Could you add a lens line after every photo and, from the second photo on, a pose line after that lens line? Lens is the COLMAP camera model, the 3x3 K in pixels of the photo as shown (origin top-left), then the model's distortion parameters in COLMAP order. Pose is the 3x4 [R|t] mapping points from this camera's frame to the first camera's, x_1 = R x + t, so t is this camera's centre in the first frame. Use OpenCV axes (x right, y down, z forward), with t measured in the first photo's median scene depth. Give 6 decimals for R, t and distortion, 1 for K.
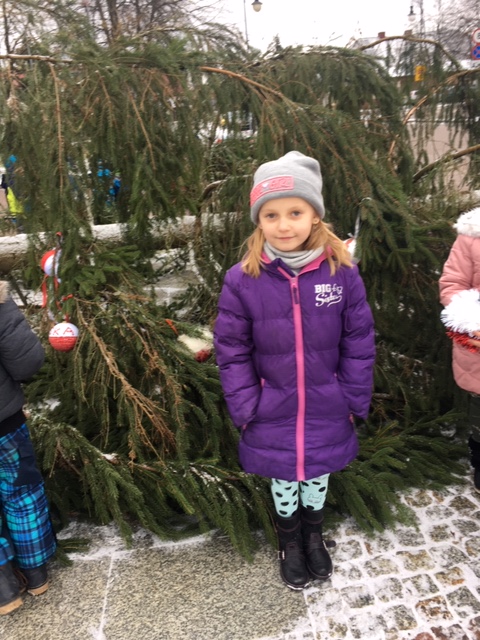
lens RADIAL K [[540.6, 0, 235.9], [0, 540.6, 319.3], [0, 0, 1]] dist [0.036355, -0.052459]
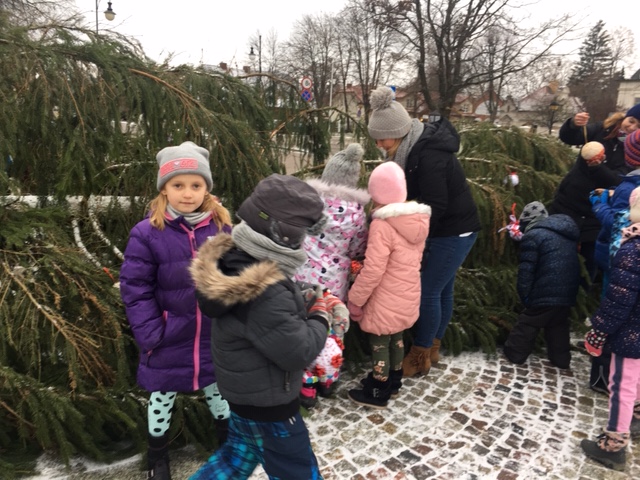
lens RADIAL K [[540.6, 0, 317.2], [0, 540.6, 240.2], [0, 0, 1]] dist [0.036355, -0.052459]
pose [[0.902525, 0.061374, 0.426241, -0.226928], [0.008561, 0.987039, -0.160250, 0.135978], [-0.430552, 0.148278, 0.890303, -0.245009]]
